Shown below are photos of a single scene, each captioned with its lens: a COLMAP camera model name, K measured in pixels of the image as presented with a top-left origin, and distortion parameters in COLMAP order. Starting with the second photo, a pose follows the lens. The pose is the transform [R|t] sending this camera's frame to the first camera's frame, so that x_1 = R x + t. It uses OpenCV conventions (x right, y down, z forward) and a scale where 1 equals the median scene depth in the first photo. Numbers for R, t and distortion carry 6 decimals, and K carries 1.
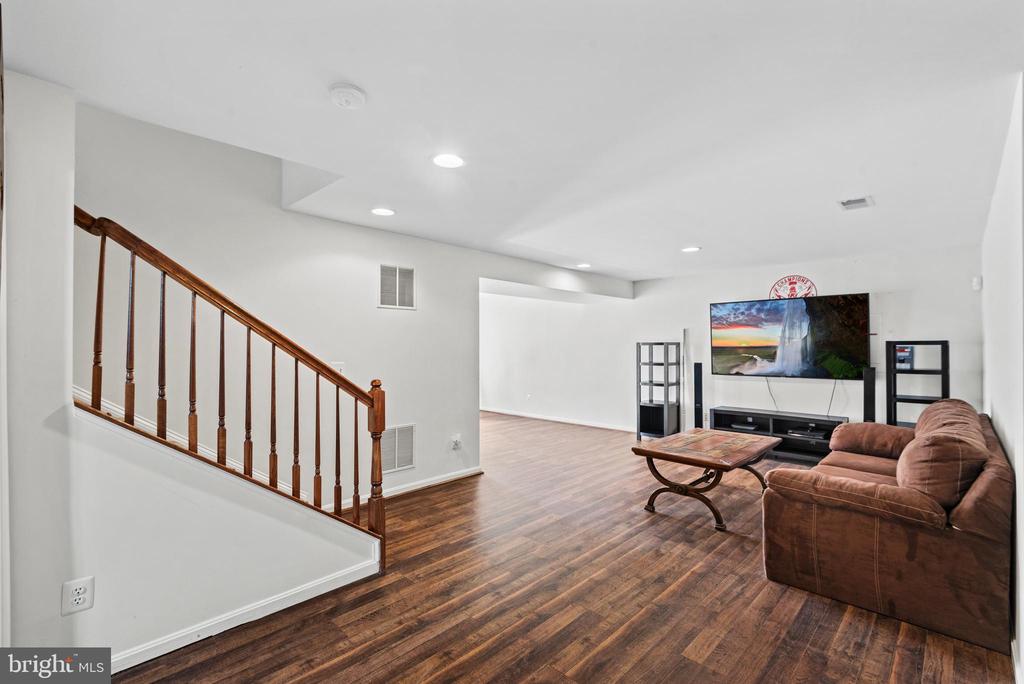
lens RADIAL K [[470.0, 0, 514.2], [0, 470.0, 344.0], [0, 0, 1]] dist [-0.000171, -0.000008]
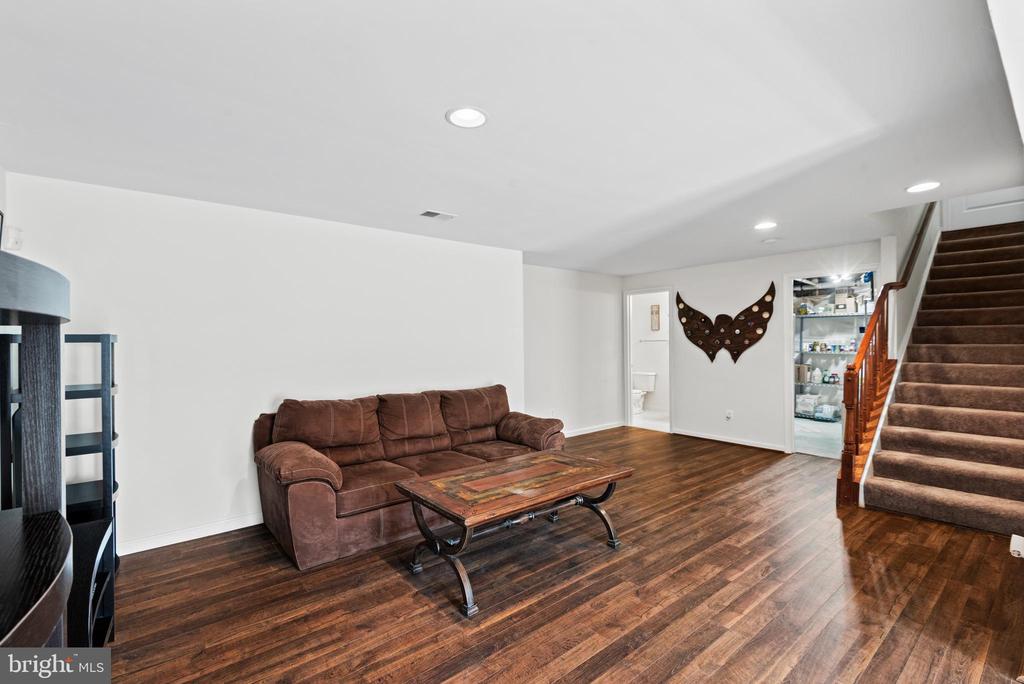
lens RADIAL K [[456.3, 0, 516.2], [0, 456.3, 343.3], [0, 0, 1]] dist [0.013678, -0.007891]
pose [[-0.992493, 0.008248, 0.122024, 0.246635], [0.008484, 0.999963, 0.001413, 0.005140], [-0.122008, 0.002438, -0.992526, 1.243981]]
